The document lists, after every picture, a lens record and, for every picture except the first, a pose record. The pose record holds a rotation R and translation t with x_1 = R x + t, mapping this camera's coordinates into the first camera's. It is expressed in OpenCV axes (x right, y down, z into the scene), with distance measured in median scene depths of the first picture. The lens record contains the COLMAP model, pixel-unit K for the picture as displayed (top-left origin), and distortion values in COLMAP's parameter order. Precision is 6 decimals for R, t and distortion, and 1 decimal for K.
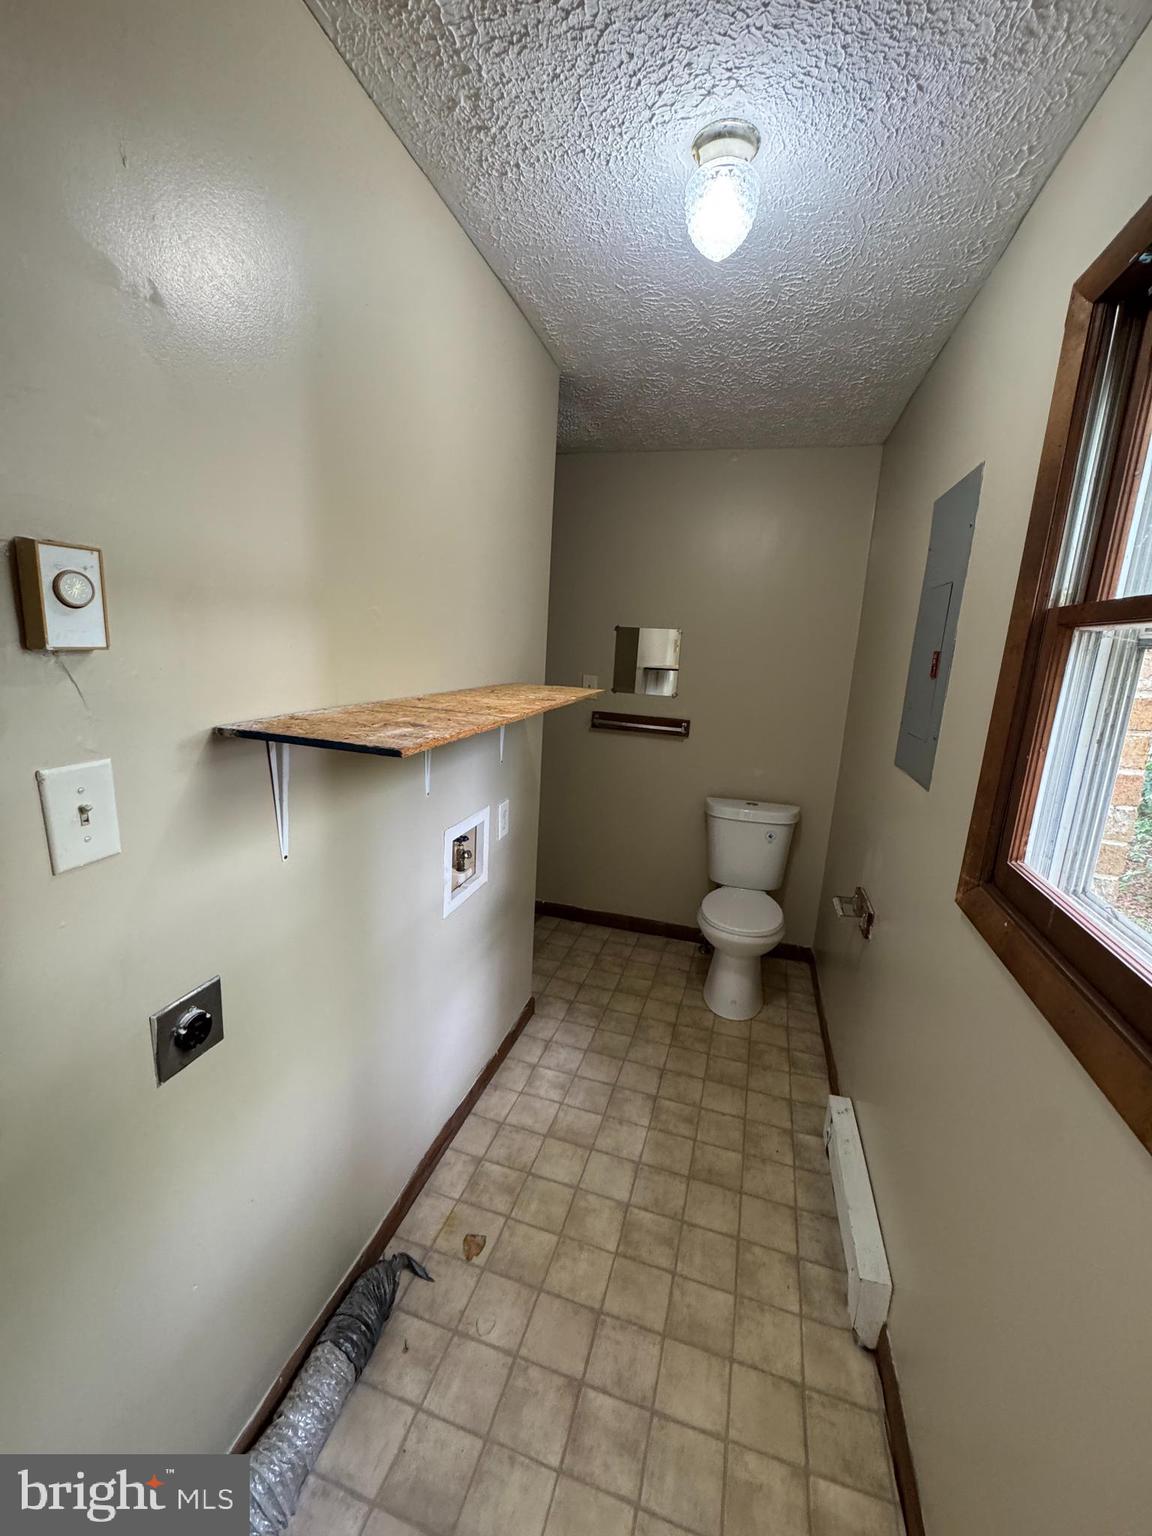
lens RADIAL K [[611.7, 0, 578.4], [0, 611.7, 768.0], [0, 0, 1]] dist [-0.001752, -0.000482]
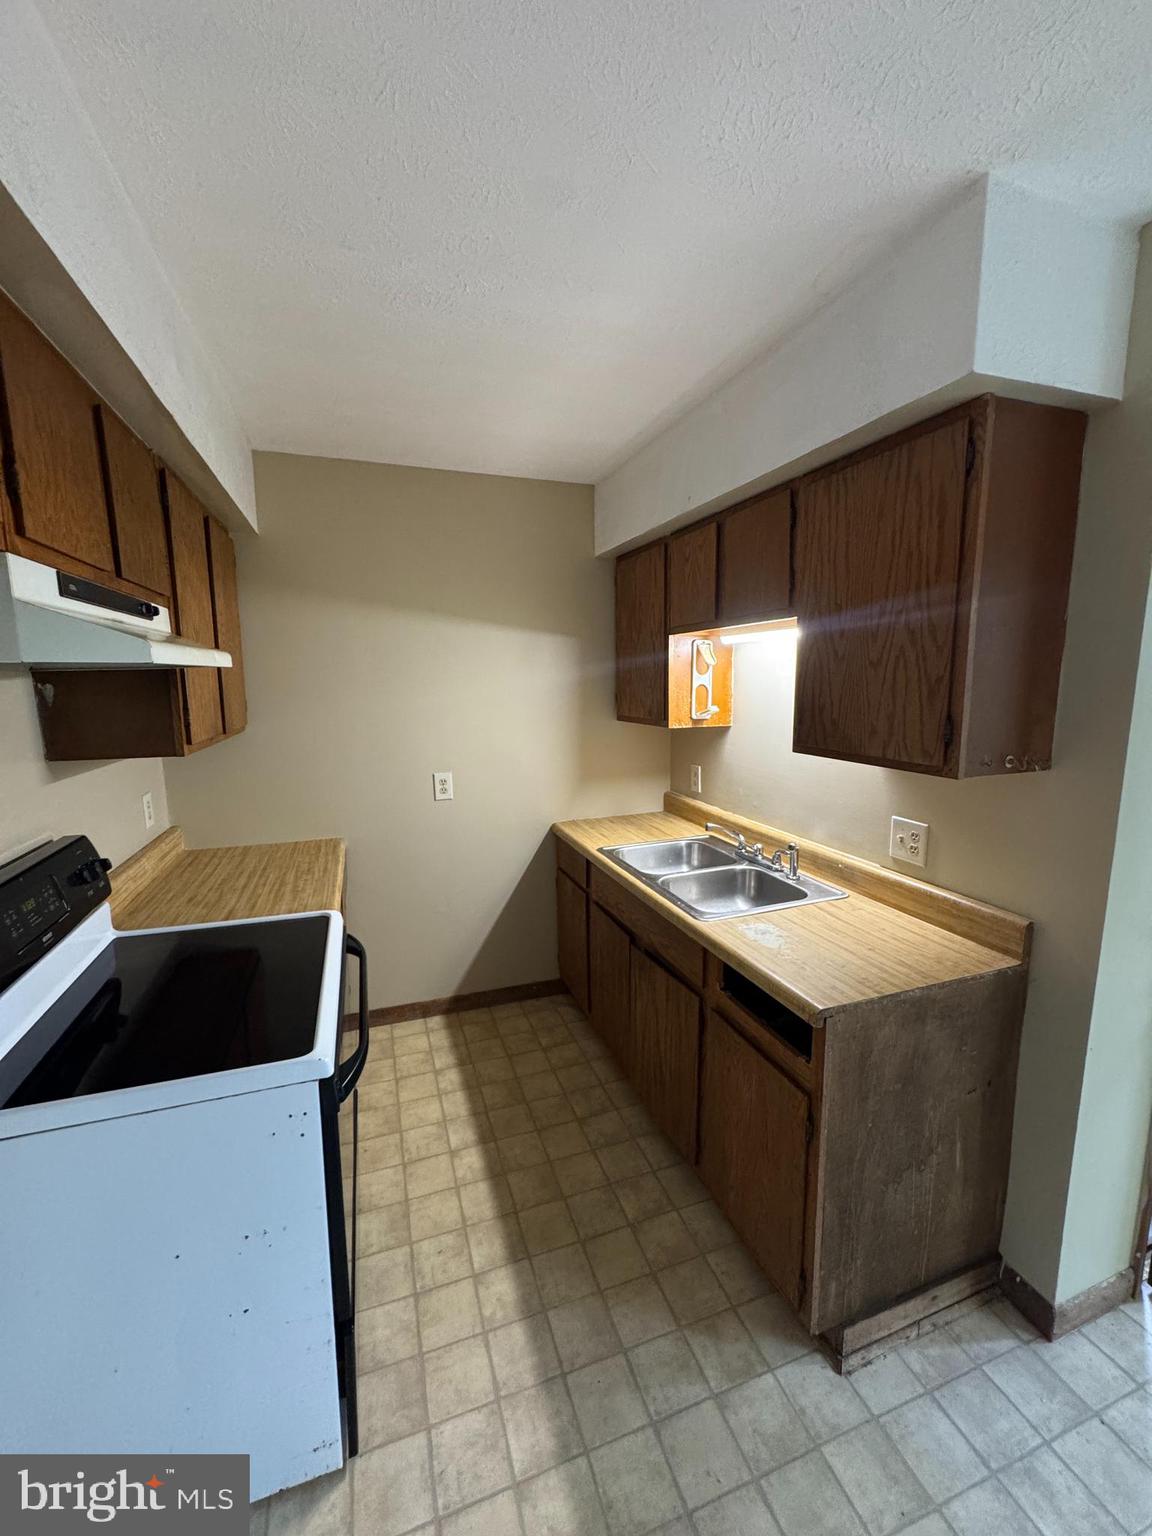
lens RADIAL K [[611.7, 0, 575.7], [0, 611.7, 765.1], [0, 0, 1]] dist [-0.001752, -0.000482]
pose [[-0.592308, -0.153212, 0.791010, -0.576070], [0.148416, 0.944206, 0.294019, -0.254695], [-0.791924, 0.291548, -0.536522, 1.046782]]
